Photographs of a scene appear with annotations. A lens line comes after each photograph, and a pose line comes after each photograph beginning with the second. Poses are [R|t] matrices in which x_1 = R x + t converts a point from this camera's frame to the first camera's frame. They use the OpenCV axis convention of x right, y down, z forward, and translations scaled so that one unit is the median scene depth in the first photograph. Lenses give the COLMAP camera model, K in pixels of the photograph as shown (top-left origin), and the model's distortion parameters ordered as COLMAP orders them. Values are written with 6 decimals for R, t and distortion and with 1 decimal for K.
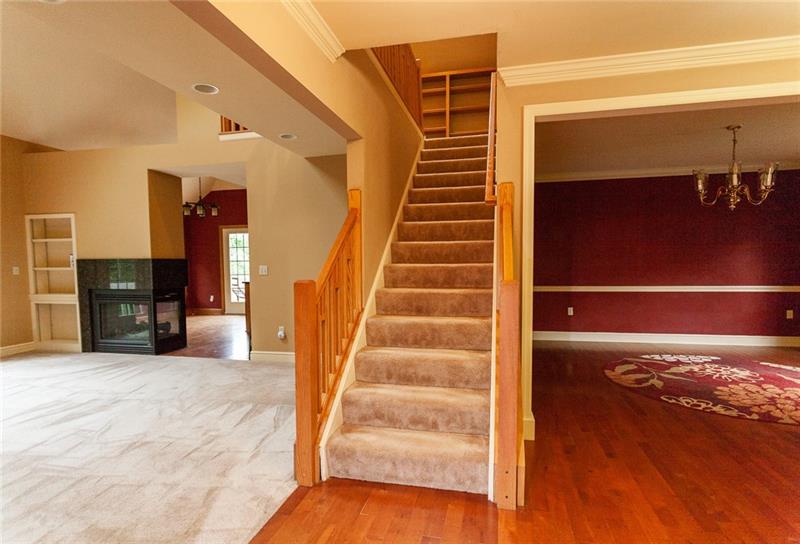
lens RADIAL K [[403.4, 0, 419.8], [0, 403.4, 272.9], [0, 0, 1]] dist [0.003556, 0.000788]
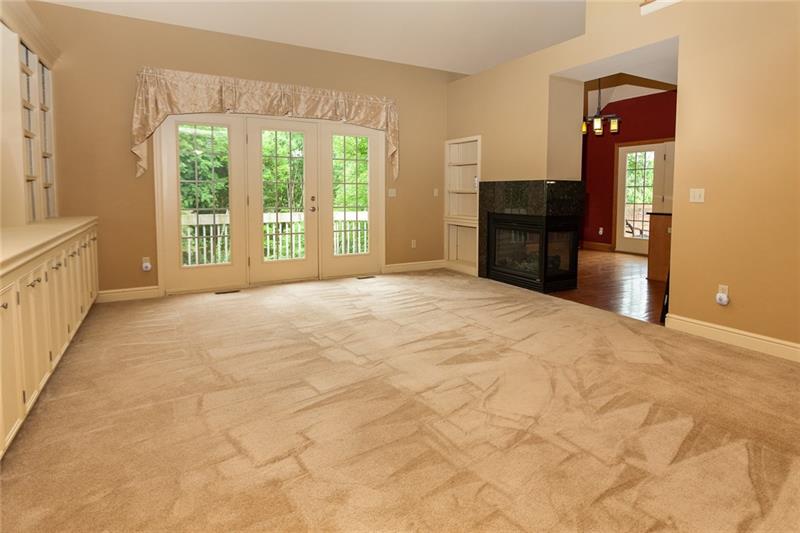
lens RADIAL K [[444.9, 0, 400.0], [0, 444.9, 266.5], [0, 0, 1]] dist [0.001097, -0.000070]
pose [[0.636034, 0.136228, -0.759541, -0.150708], [-0.027926, 0.987713, 0.153766, 0.012169], [0.771156, -0.076589, 0.632023, 0.188343]]
